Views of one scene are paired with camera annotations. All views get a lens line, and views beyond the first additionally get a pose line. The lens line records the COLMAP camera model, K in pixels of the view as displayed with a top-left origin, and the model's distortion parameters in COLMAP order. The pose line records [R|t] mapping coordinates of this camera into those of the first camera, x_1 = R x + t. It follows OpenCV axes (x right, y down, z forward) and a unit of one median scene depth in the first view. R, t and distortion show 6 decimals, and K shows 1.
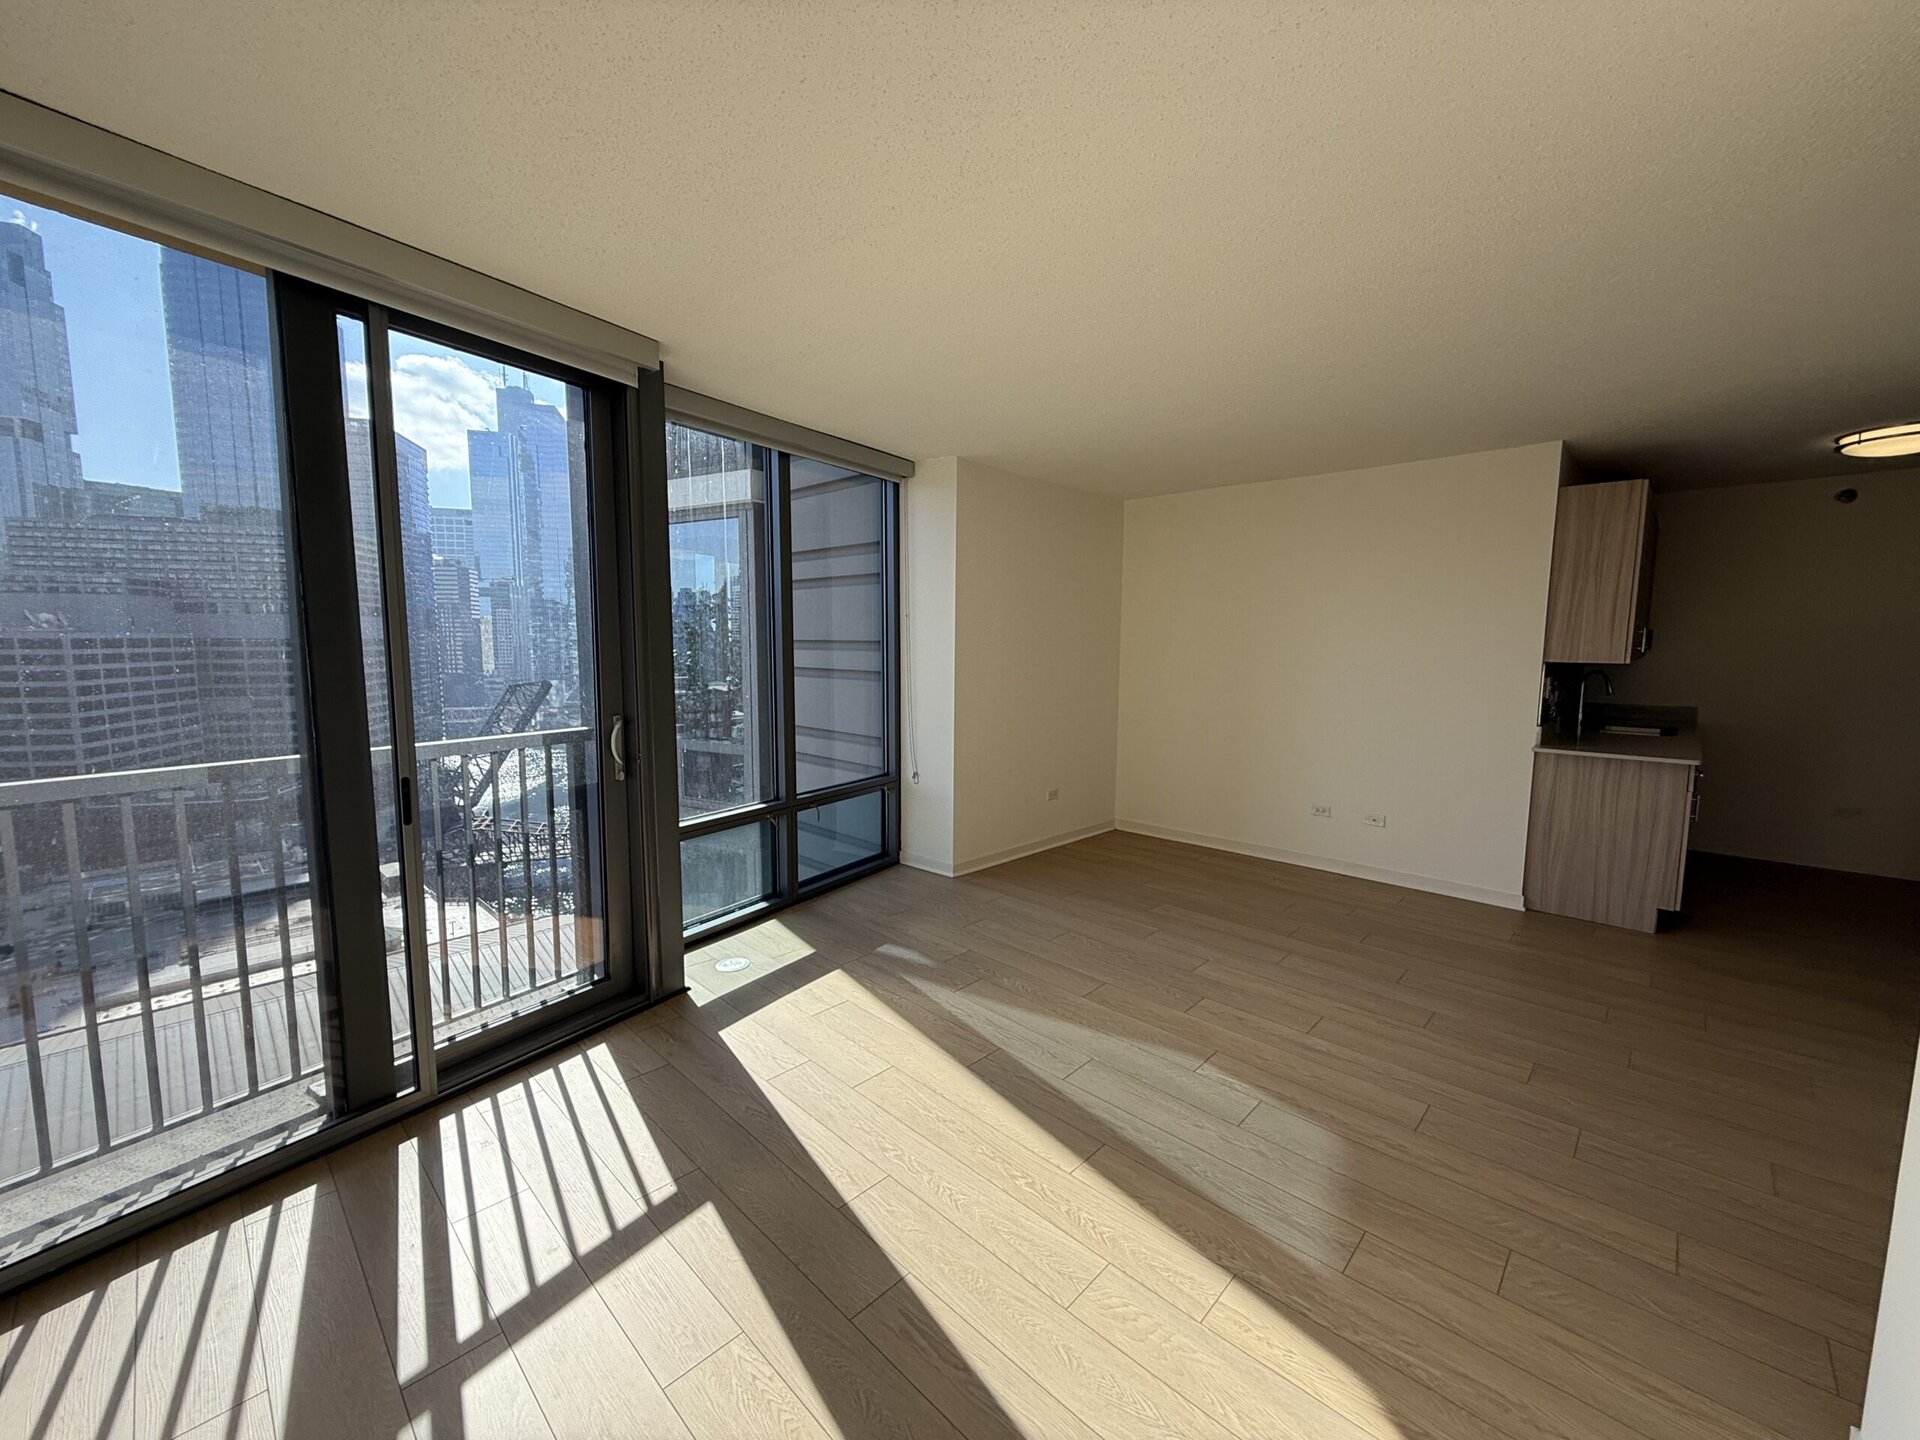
lens RADIAL K [[763.9, 0, 952.1], [0, 763.9, 718.8], [0, 0, 1]] dist [-0.002308, 0.000236]
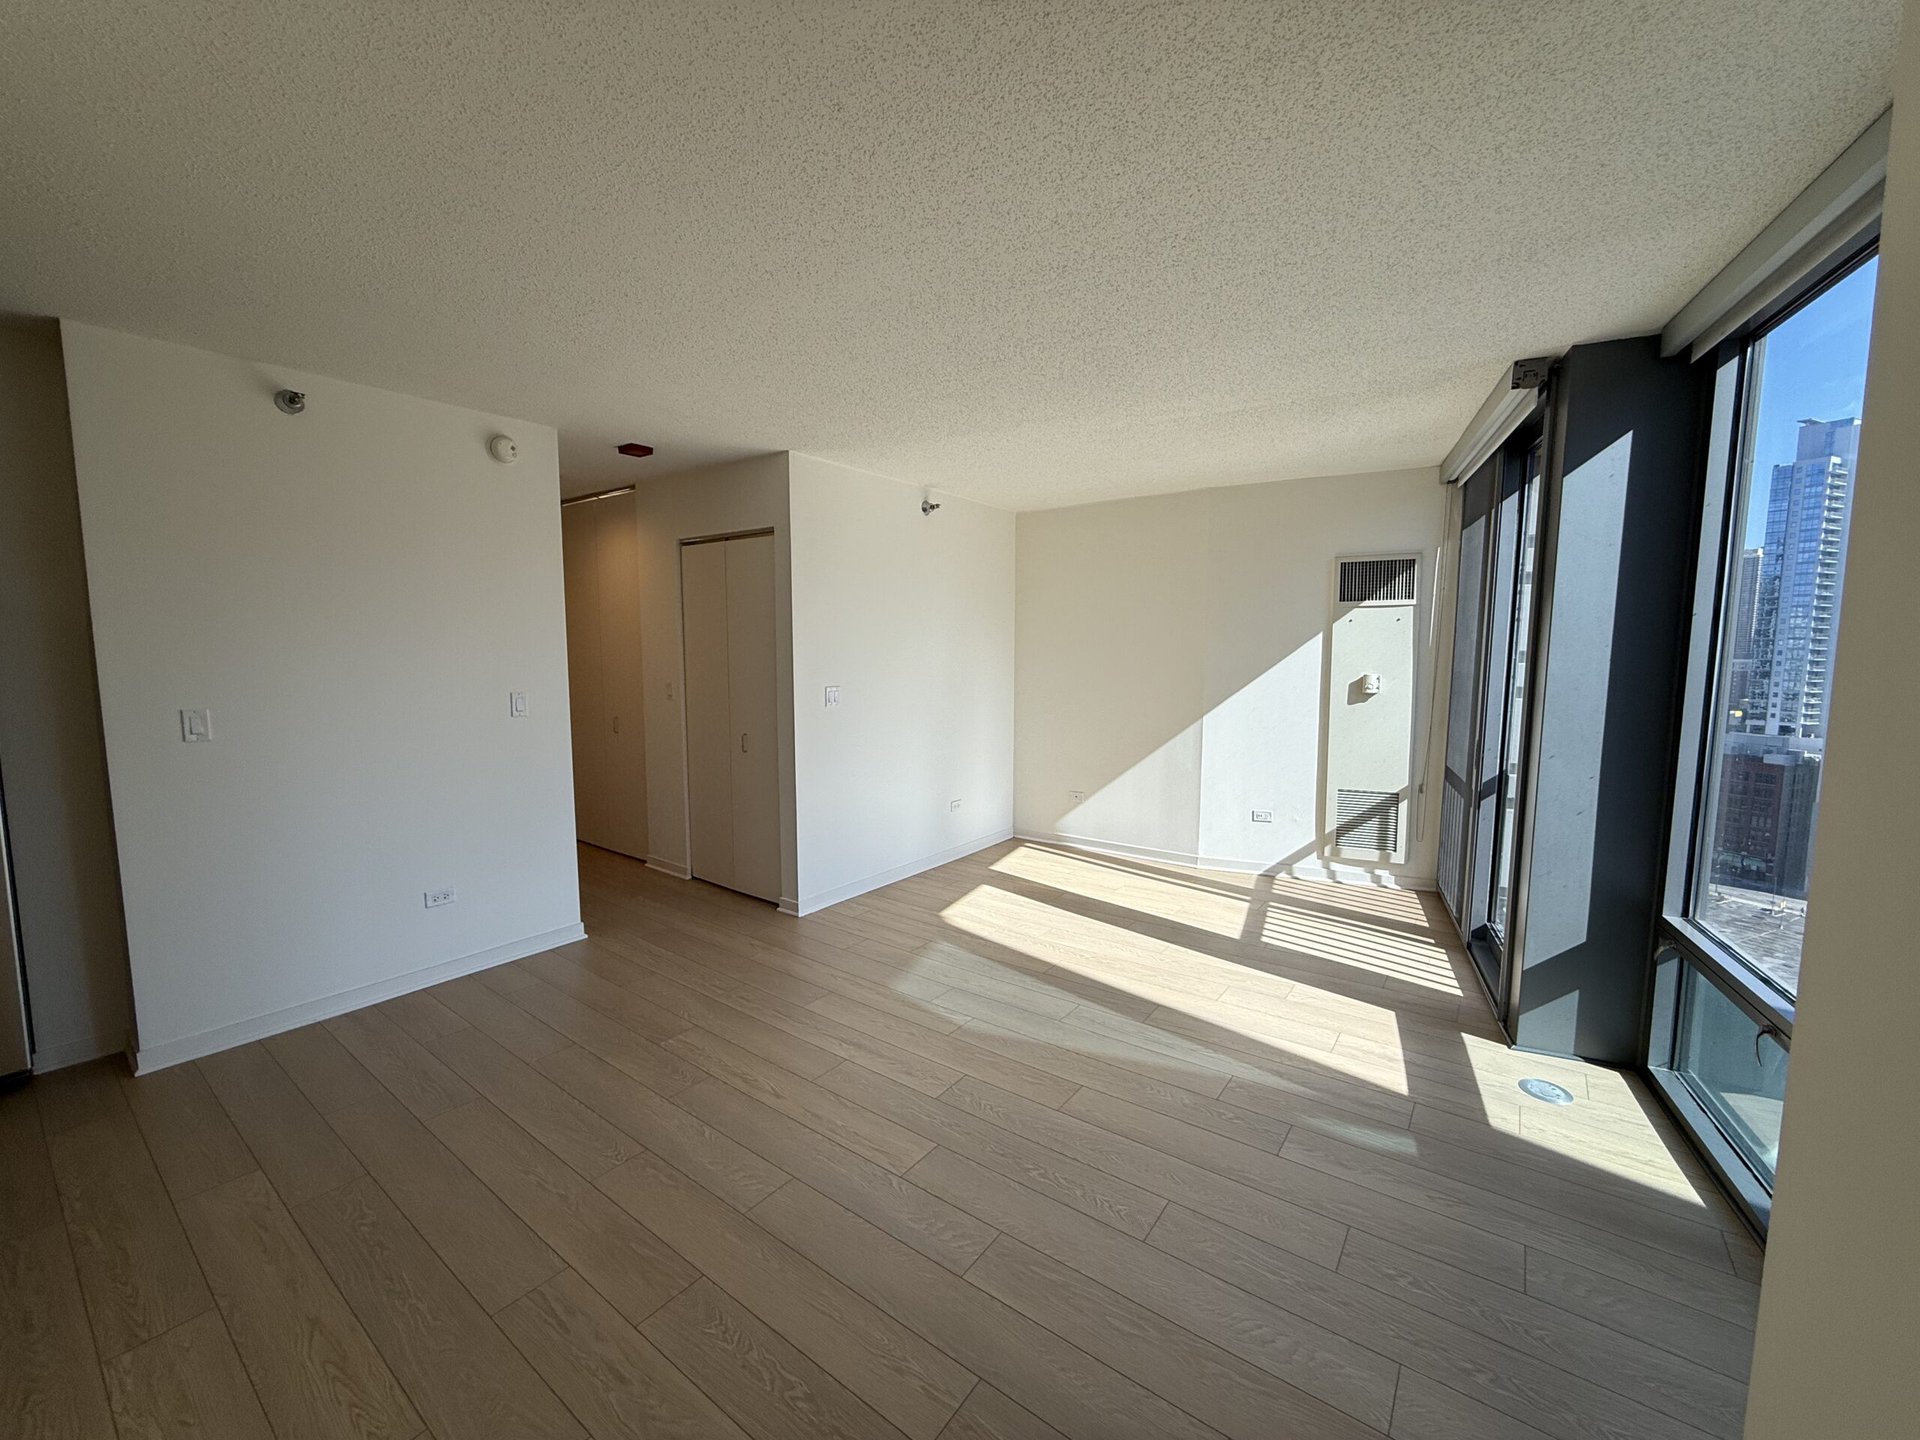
lens RADIAL K [[763.9, 0, 952.1], [0, 763.9, 718.8], [0, 0, 1]] dist [-0.002308, 0.000236]
pose [[-0.992796, 0.009289, -0.119457, 0.521046], [-0.014594, 0.980192, 0.197509, -0.244252], [0.118926, 0.197830, -0.972995, 2.196776]]
